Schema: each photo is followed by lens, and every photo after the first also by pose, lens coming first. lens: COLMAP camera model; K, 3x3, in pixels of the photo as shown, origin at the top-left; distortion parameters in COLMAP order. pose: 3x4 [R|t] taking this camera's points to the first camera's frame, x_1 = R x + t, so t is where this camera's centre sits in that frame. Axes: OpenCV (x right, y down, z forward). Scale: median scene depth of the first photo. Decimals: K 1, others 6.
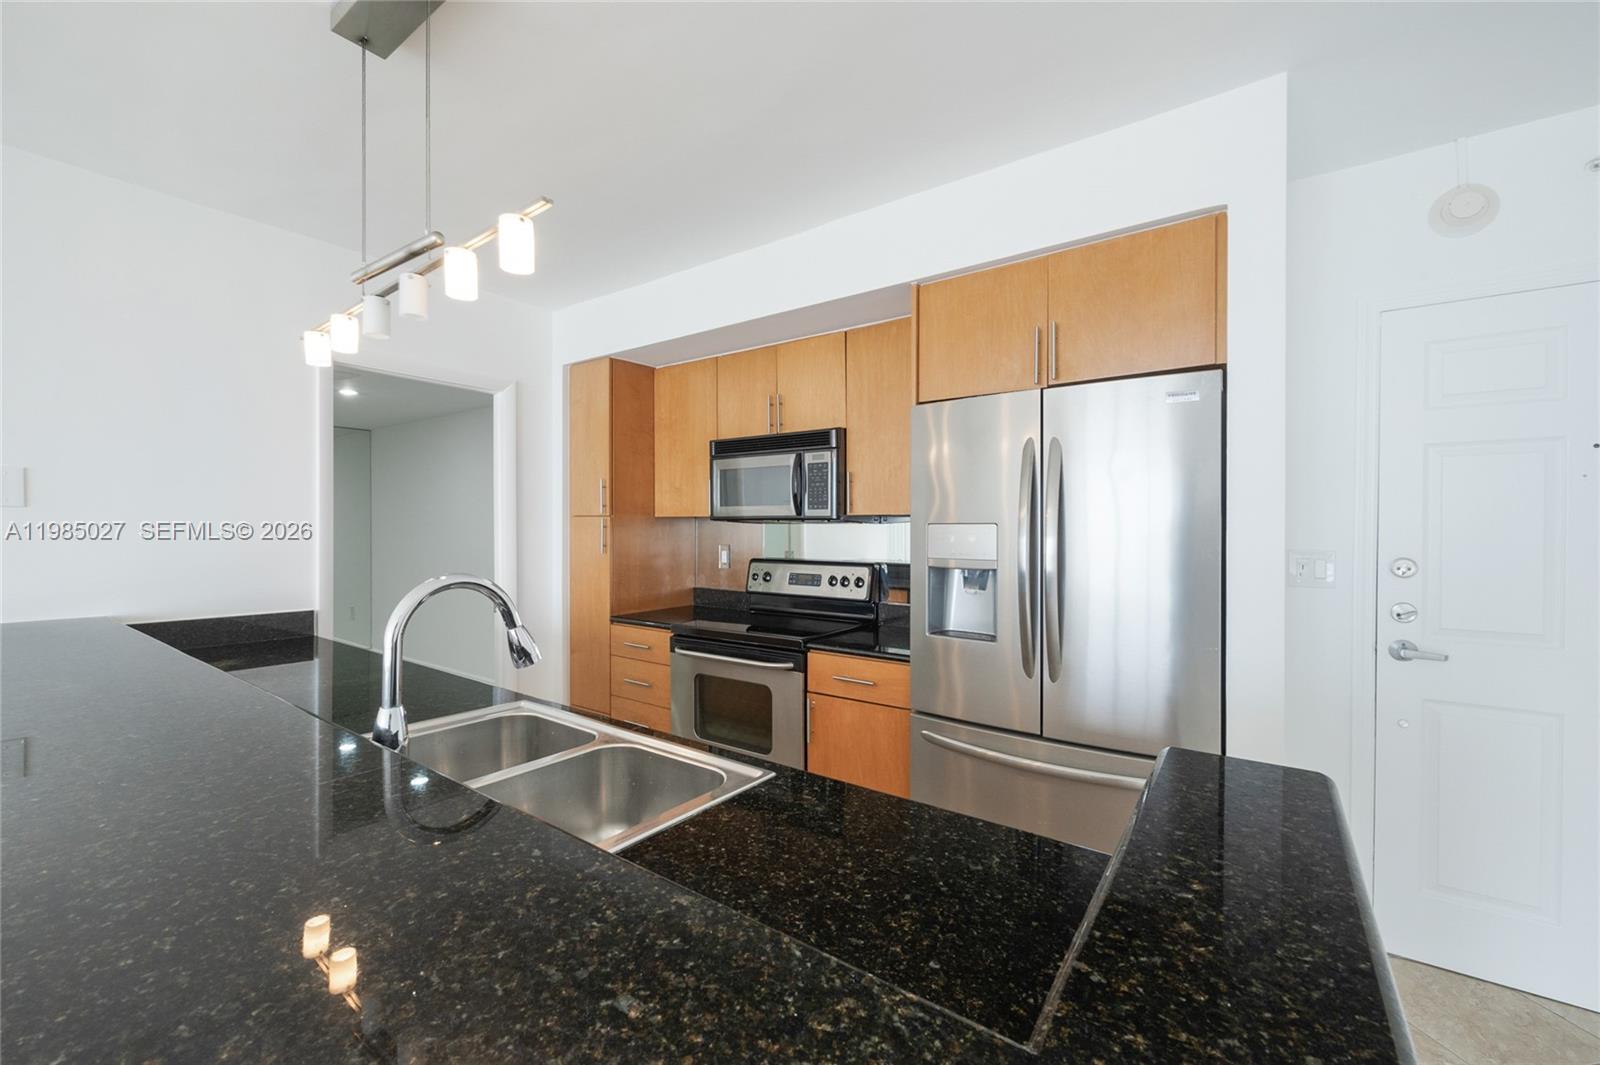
lens RADIAL K [[648.6, 0, 796.7], [0, 648.6, 527.0], [0, 0, 1]] dist [0.000746, 0.000167]
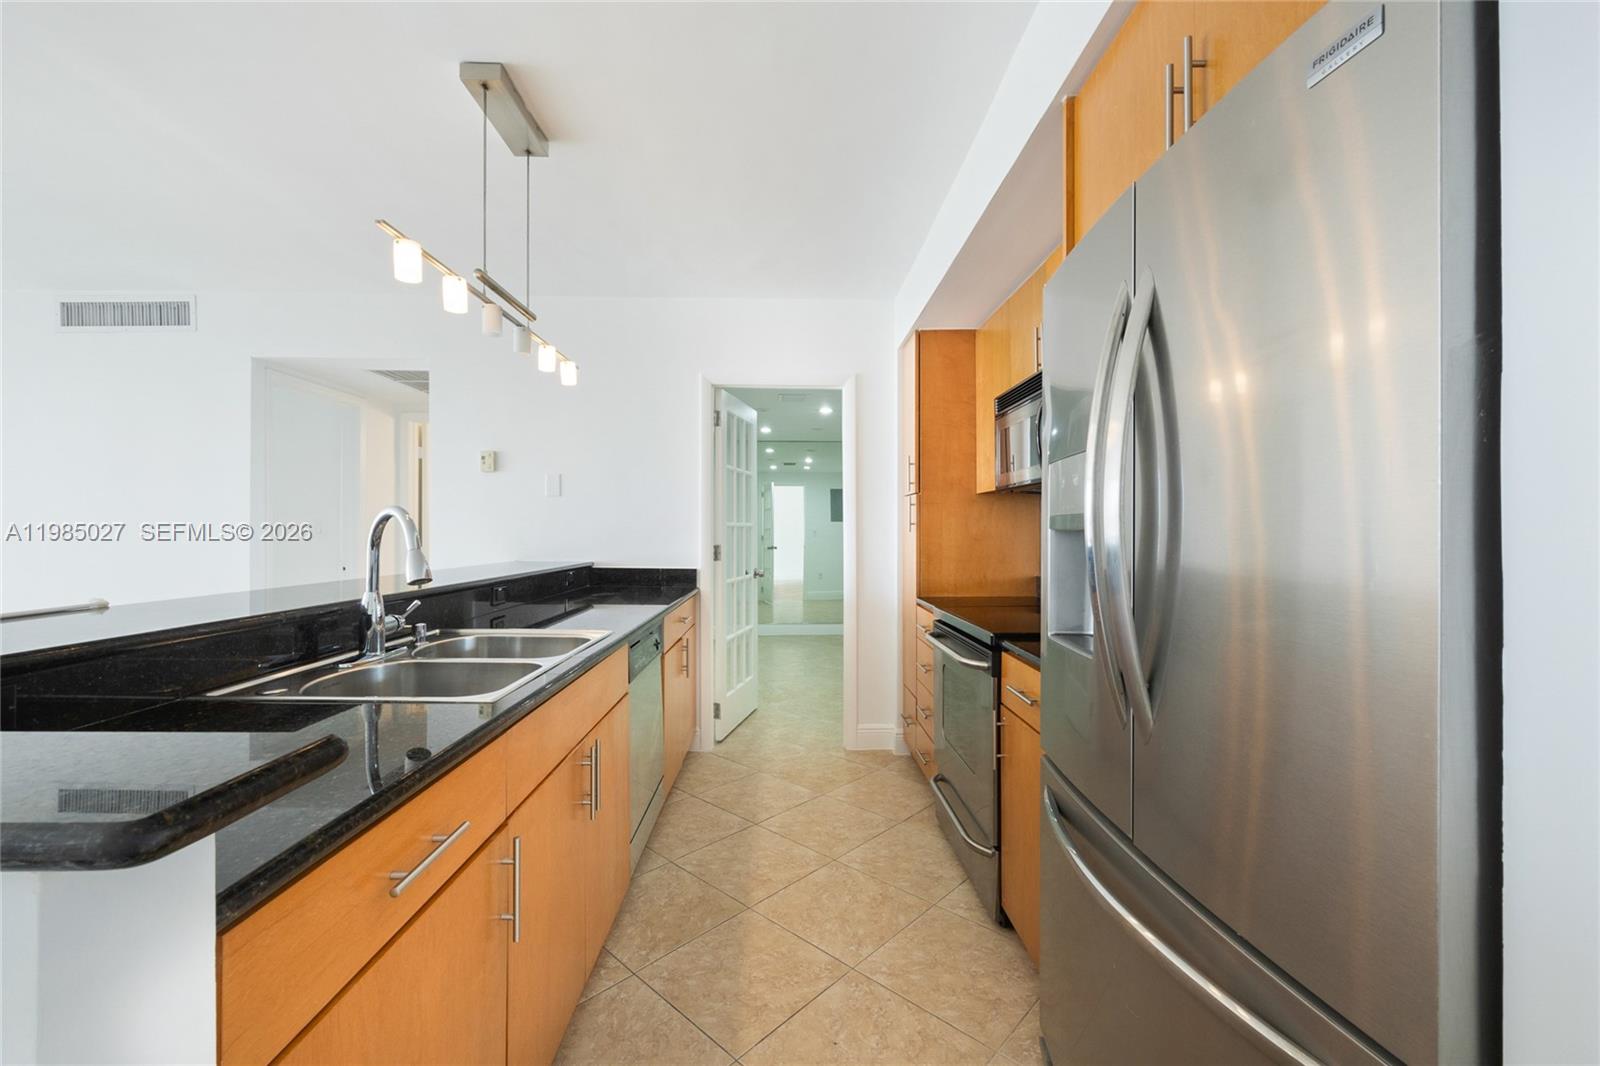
lens RADIAL K [[648.6, 0, 796.7], [0, 648.6, 527.5], [0, 0, 1]] dist [0.000746, 0.000167]
pose [[0.604096, -0.004878, -0.796896, 0.376368], [-0.002275, 0.999967, -0.007846, 0.041699], [0.796908, 0.006553, 0.604065, 0.275049]]
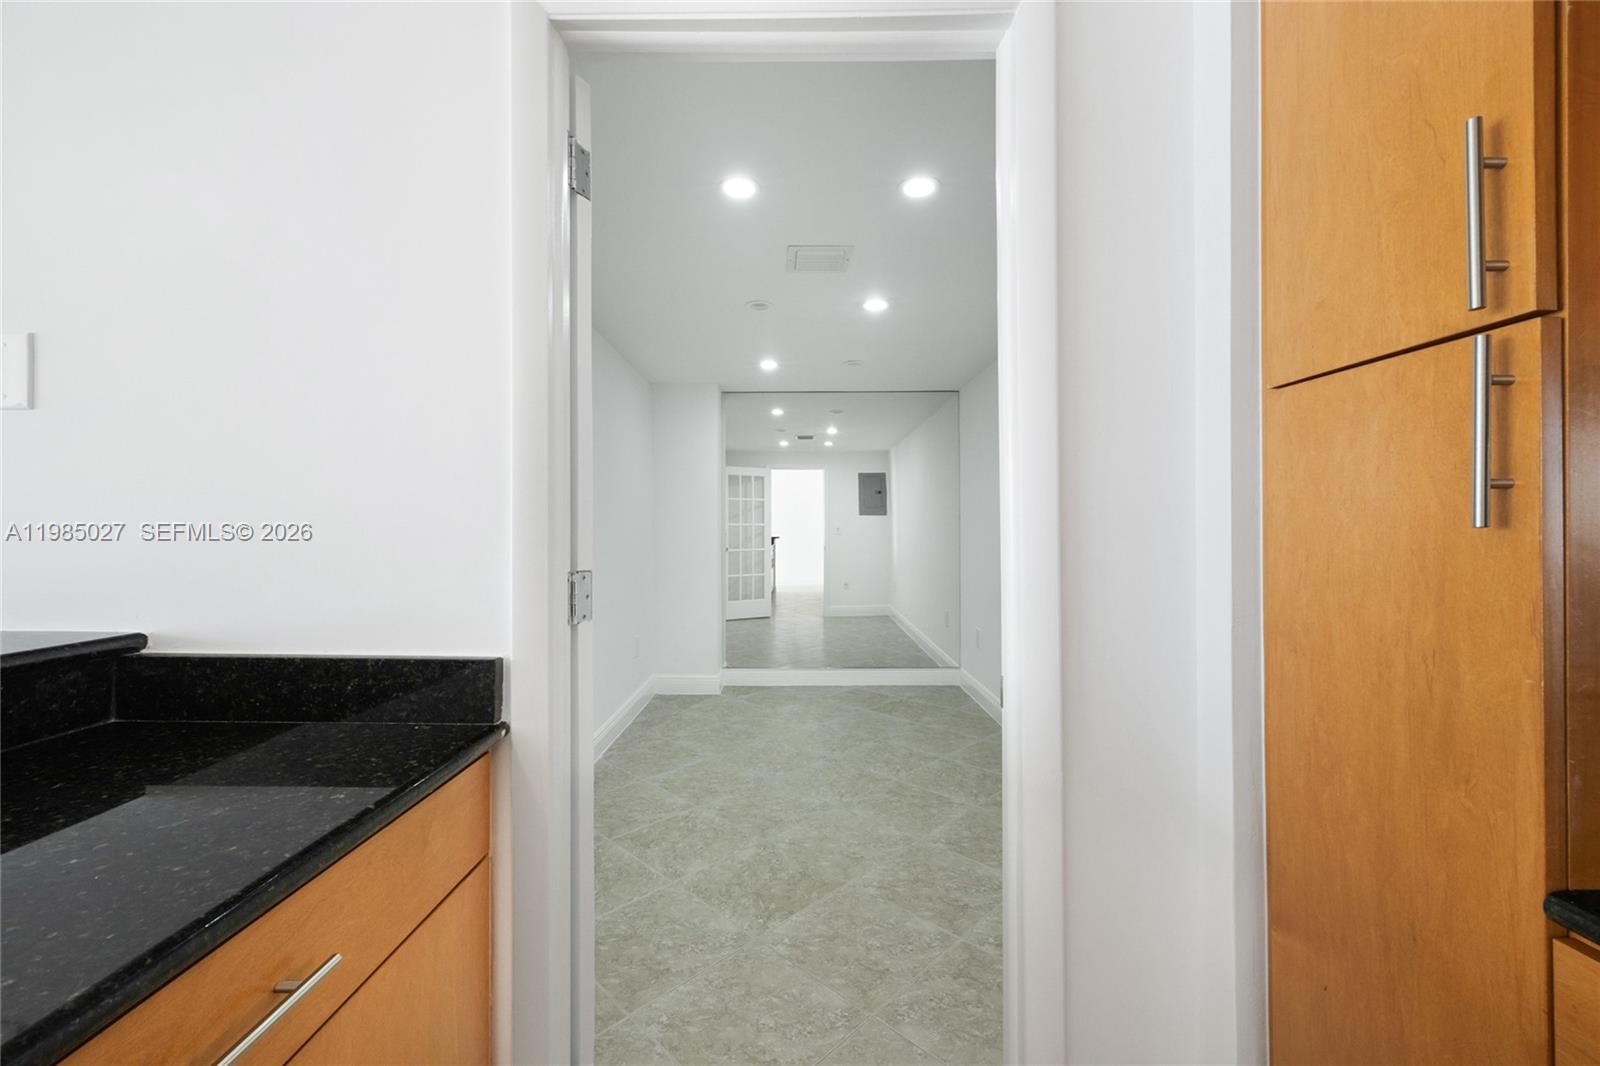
lens RADIAL K [[648.6, 0, 796.7], [0, 648.6, 527.5], [0, 0, 1]] dist [0.000746, 0.000167]
pose [[0.589934, -0.001690, -0.807449, -0.265164], [-0.003884, 0.999980, -0.004931, 0.042423], [0.807442, 0.006045, 0.589916, 0.732834]]
